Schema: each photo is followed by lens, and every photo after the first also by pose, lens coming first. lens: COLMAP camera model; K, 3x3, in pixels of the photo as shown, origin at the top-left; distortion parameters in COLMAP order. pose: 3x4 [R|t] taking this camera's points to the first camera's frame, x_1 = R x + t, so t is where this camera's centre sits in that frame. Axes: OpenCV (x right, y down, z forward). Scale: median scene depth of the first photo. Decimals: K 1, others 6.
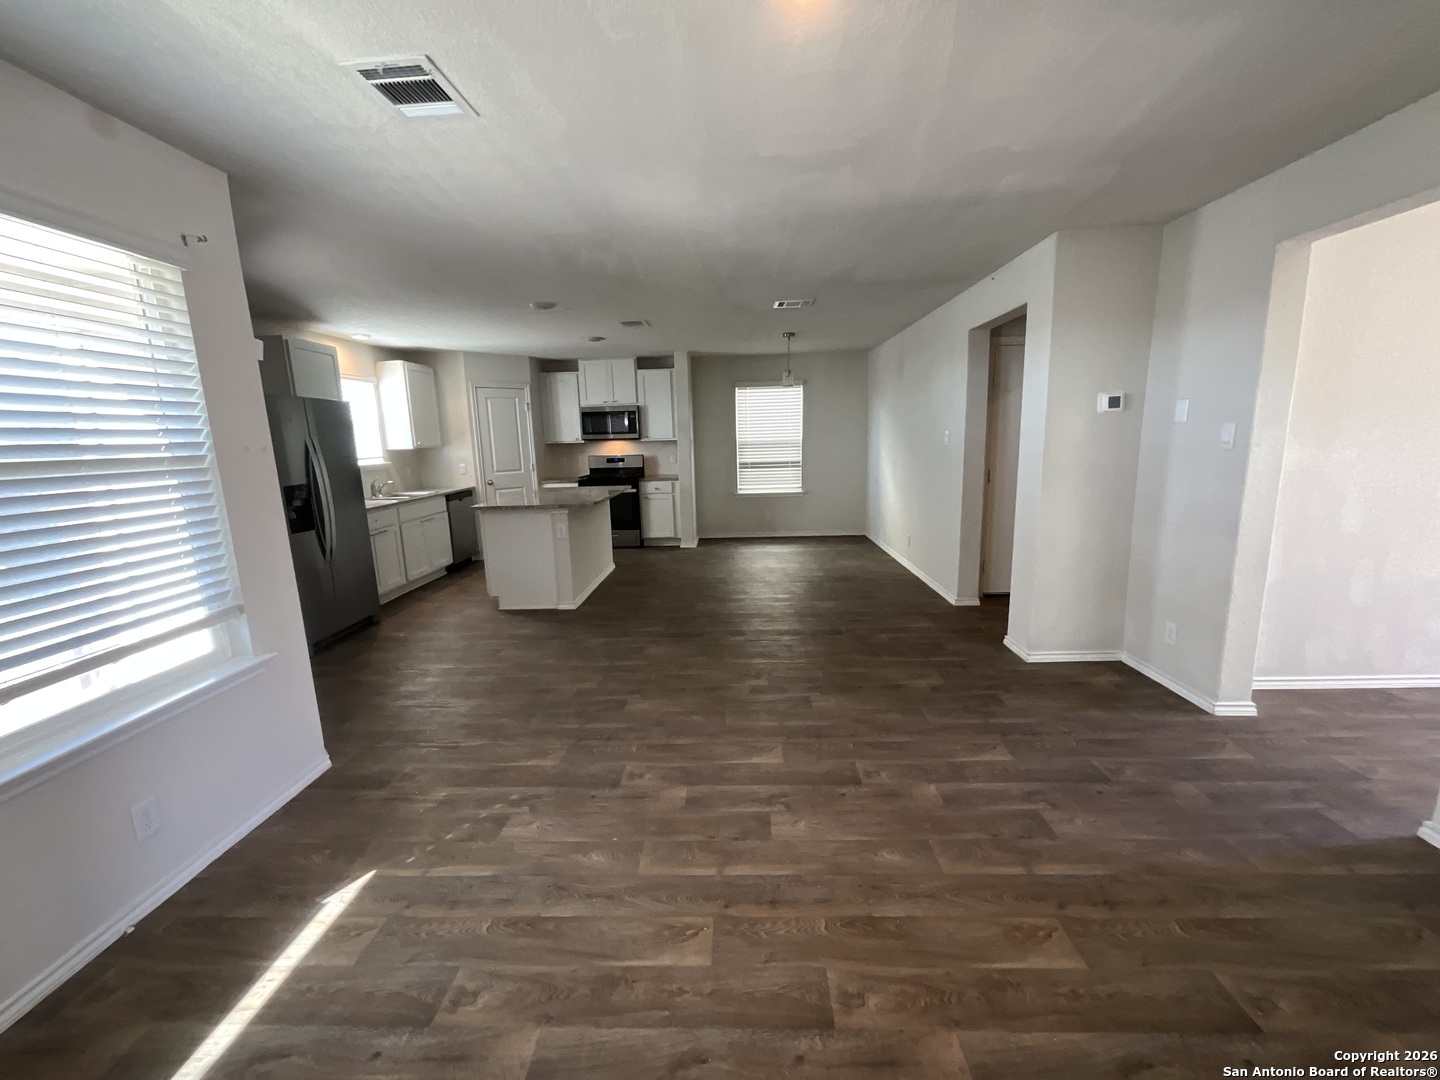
lens RADIAL K [[584.1, 0, 718.0], [0, 584.1, 541.1], [0, 0, 1]] dist [-0.001410, -0.001595]
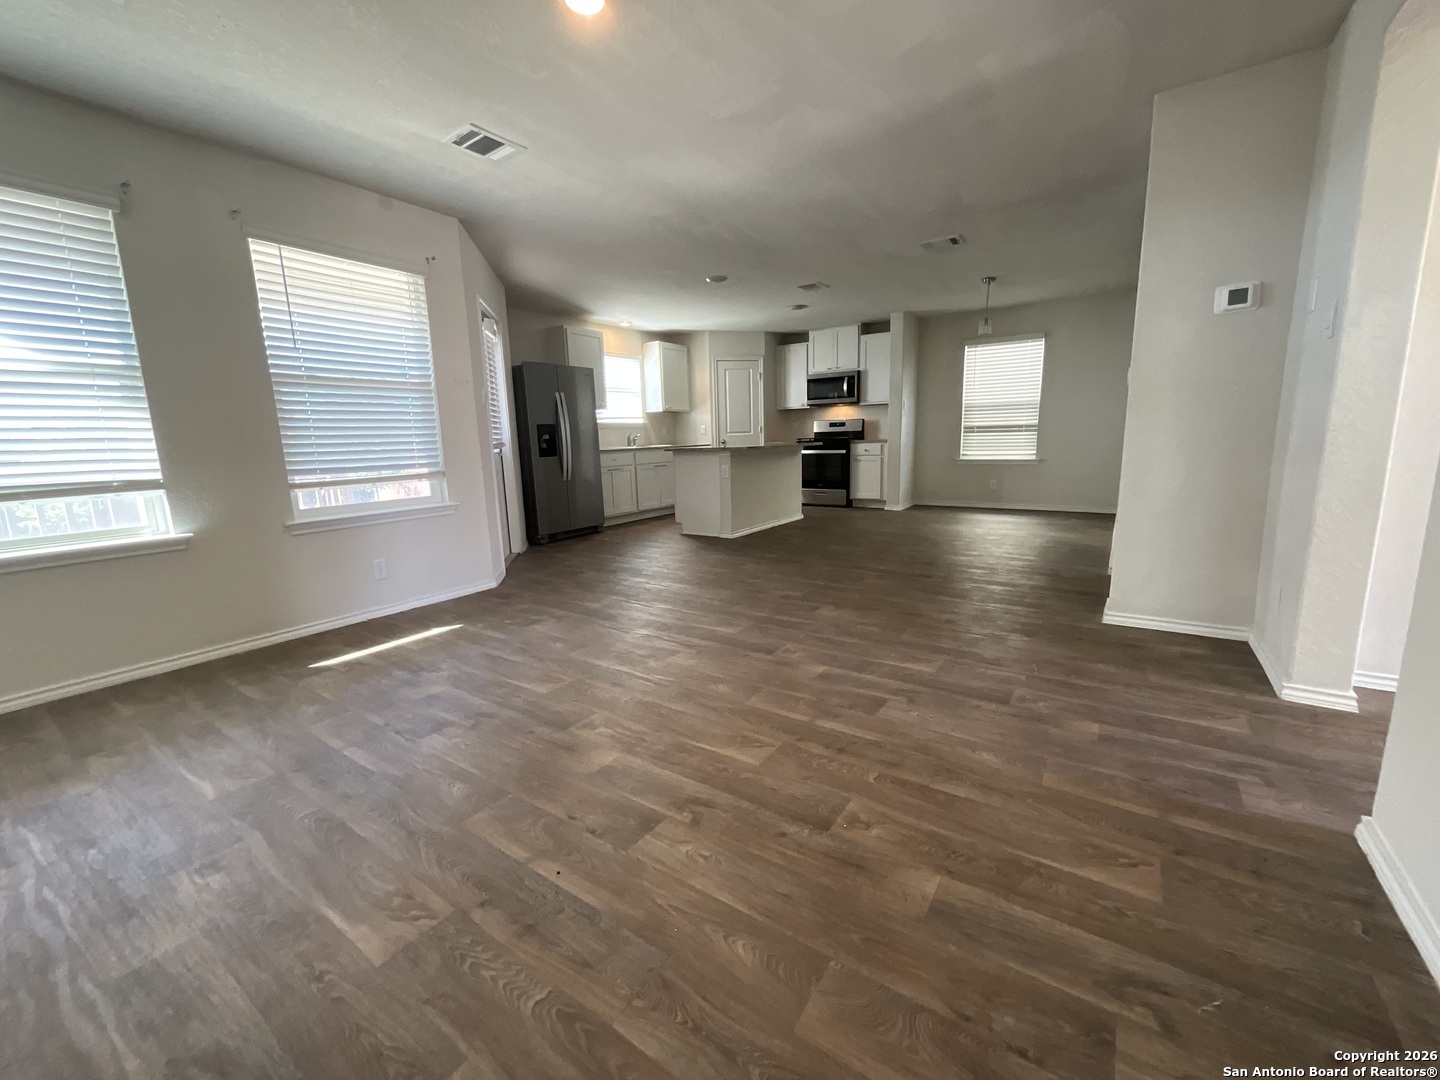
lens RADIAL K [[584.1, 0, 714.9], [0, 584.1, 542.7], [0, 0, 1]] dist [-0.001410, -0.001595]
pose [[0.840161, 0.101455, -0.532763, 0.503258], [-0.091735, 0.994776, 0.044772, 0.106924], [0.534522, 0.011258, 0.845080, -0.019145]]
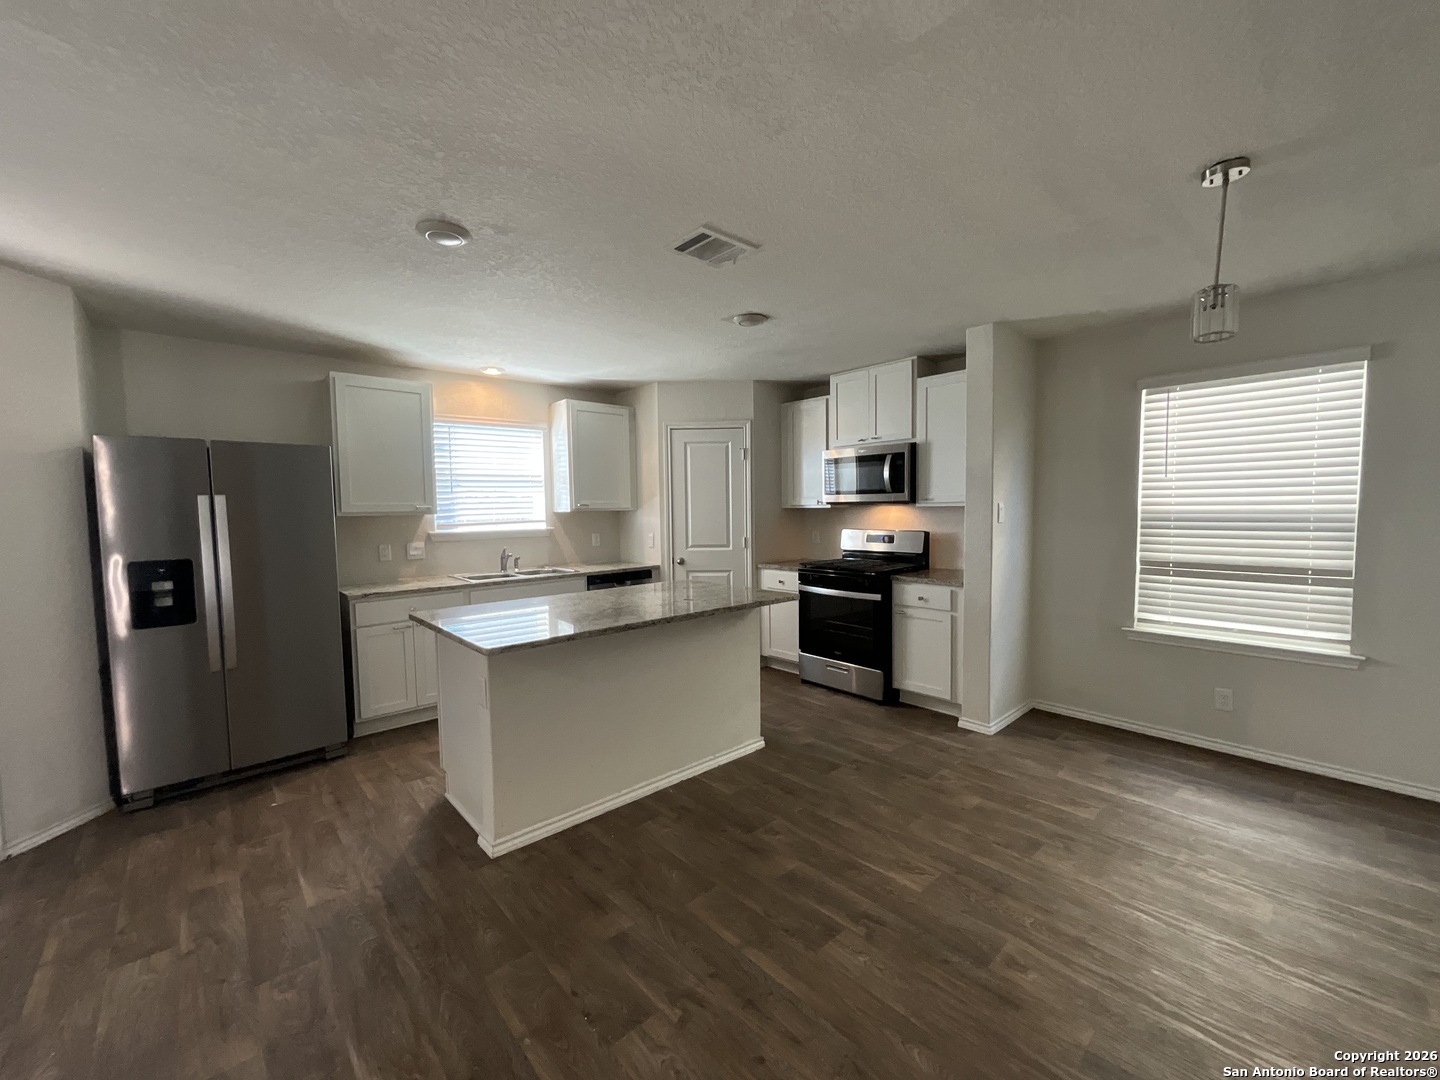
lens RADIAL K [[584.1, 0, 715.7], [0, 584.1, 539.8], [0, 0, 1]] dist [-0.001410, -0.001595]
pose [[0.692298, 0.059226, -0.719177, 0.290757], [-0.133898, 0.989862, -0.047376, -0.198375], [0.709080, 0.129095, 0.693210, 1.088745]]
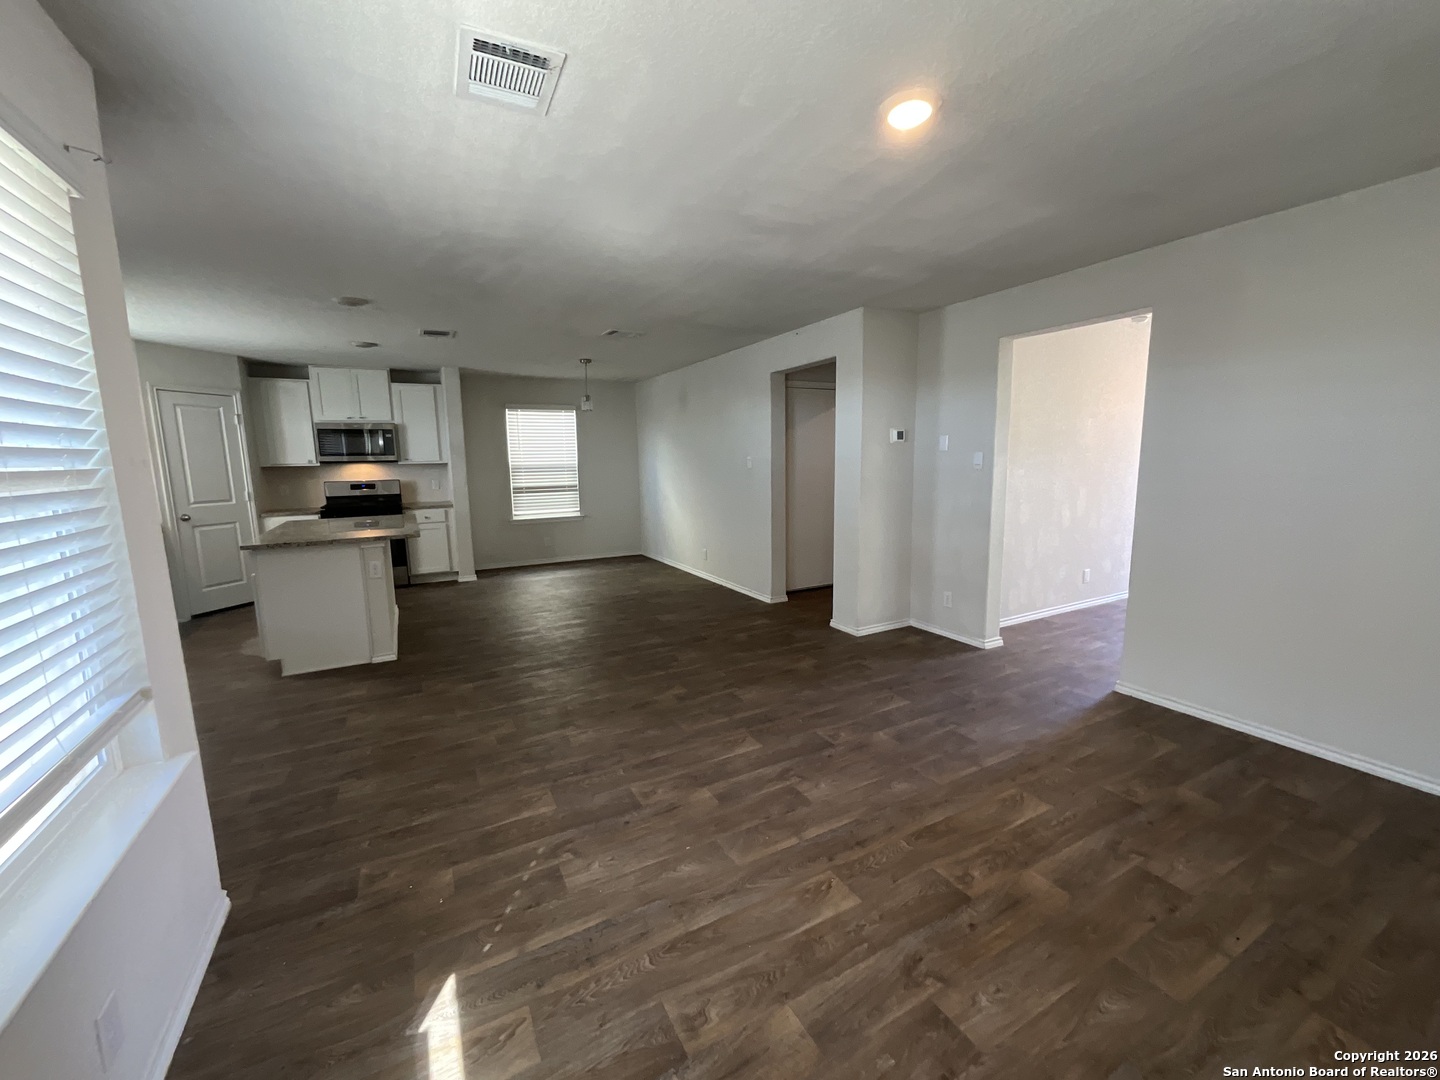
lens RADIAL K [[584.1, 0, 719.8], [0, 584.1, 542.6], [0, 0, 1]] dist [-0.001410, -0.001595]
pose [[0.861268, -0.060274, 0.504564, -0.364502], [0.082056, 0.996406, -0.021038, 0.005294], [-0.501482, 0.059522, 0.863118, 0.040491]]
